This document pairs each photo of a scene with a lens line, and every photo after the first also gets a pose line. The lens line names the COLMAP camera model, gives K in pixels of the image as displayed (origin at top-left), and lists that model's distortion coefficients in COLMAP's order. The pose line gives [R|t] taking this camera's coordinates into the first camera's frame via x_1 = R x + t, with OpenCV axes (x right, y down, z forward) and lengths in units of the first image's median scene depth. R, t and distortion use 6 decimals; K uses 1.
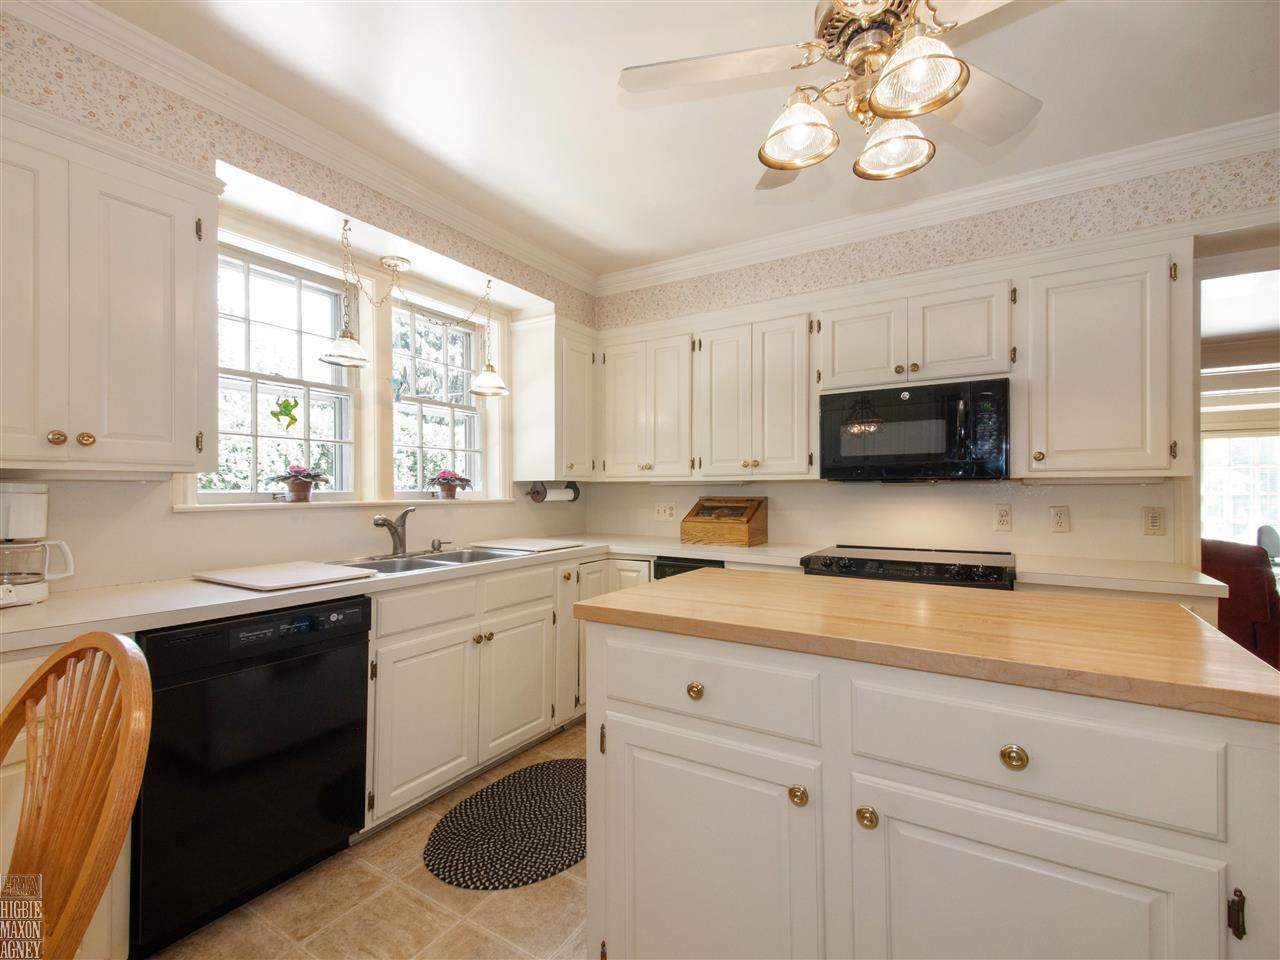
lens RADIAL K [[594.5, 0, 629.3], [0, 594.5, 487.1], [0, 0, 1]] dist [0.042924, -0.015684]
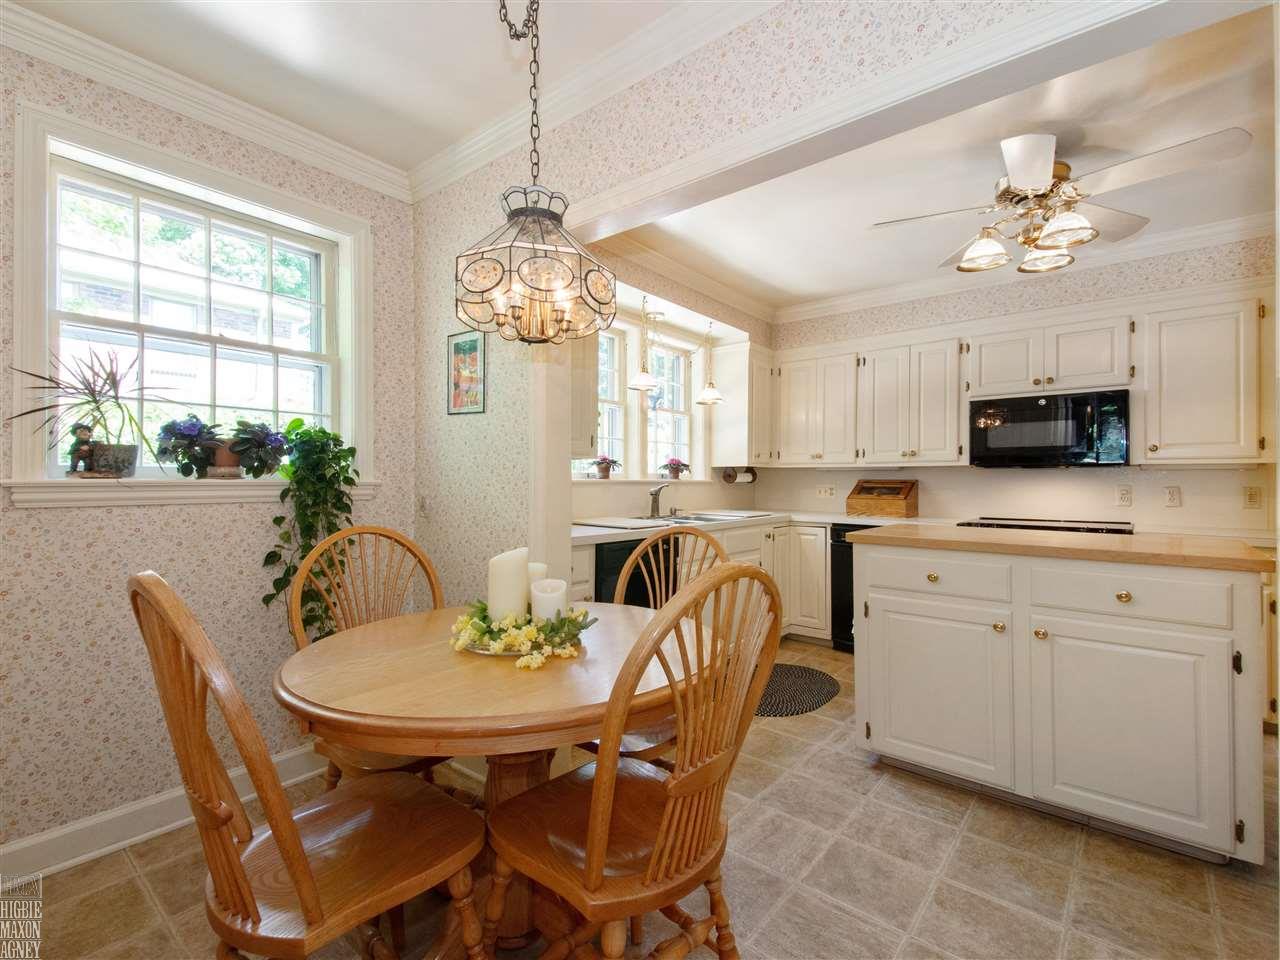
lens RADIAL K [[594.5, 0, 624.8], [0, 594.5, 476.0], [0, 0, 1]] dist [0.042924, -0.015684]
pose [[0.990496, 0.005169, -0.137444, -0.255081], [-0.005256, 0.999986, -0.000271, 0.014990], [0.137441, 0.000990, 0.990509, -0.427171]]
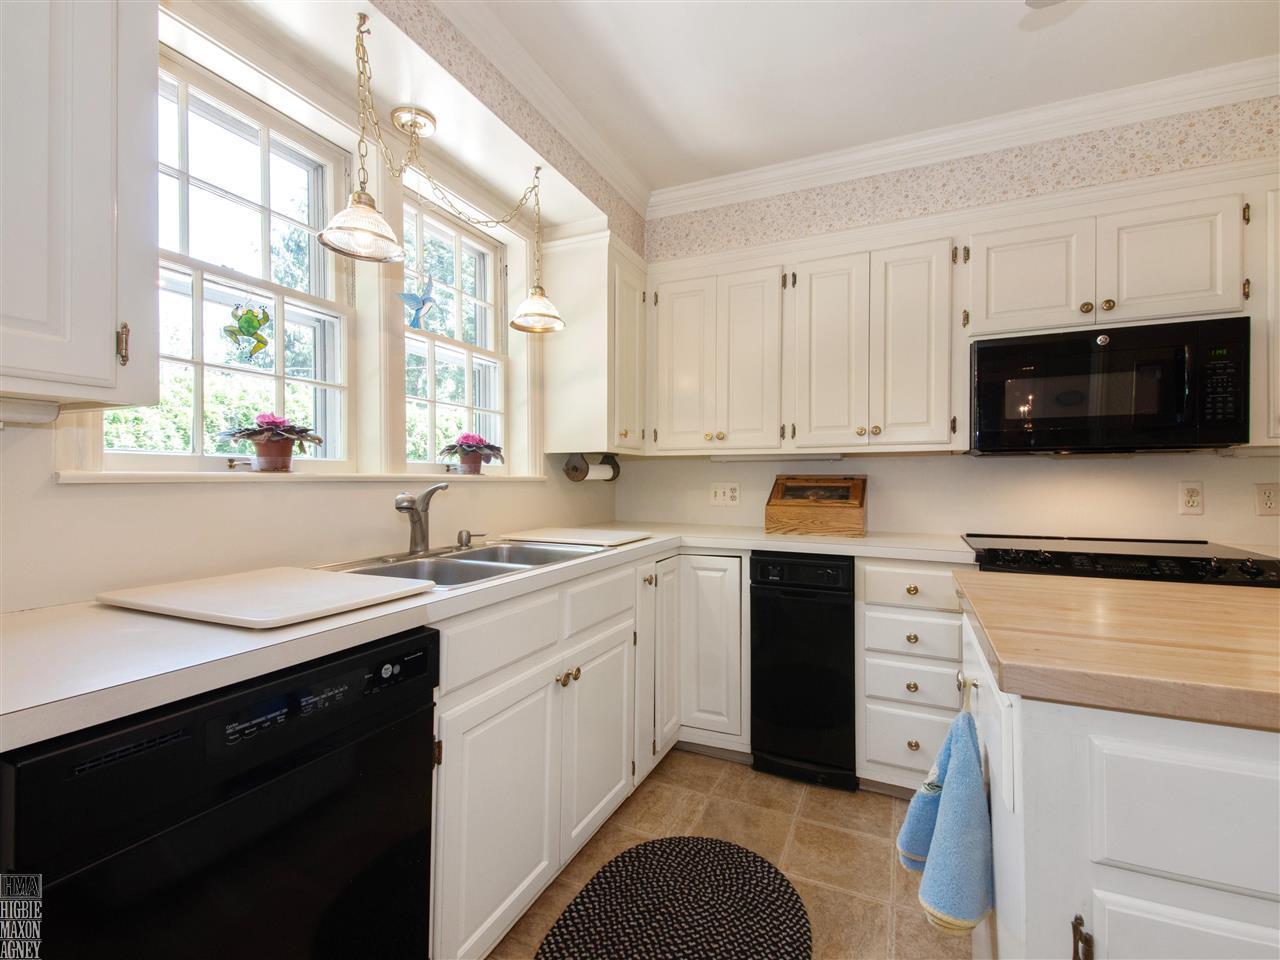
lens RADIAL K [[594.5, 0, 627.9], [0, 594.5, 478.6], [0, 0, 1]] dist [0.042924, -0.015684]
pose [[0.990808, 0.003186, 0.135241, -0.239524], [-0.003638, 0.999989, 0.003098, 0.024738], [-0.135230, -0.003561, 0.990808, 0.291382]]
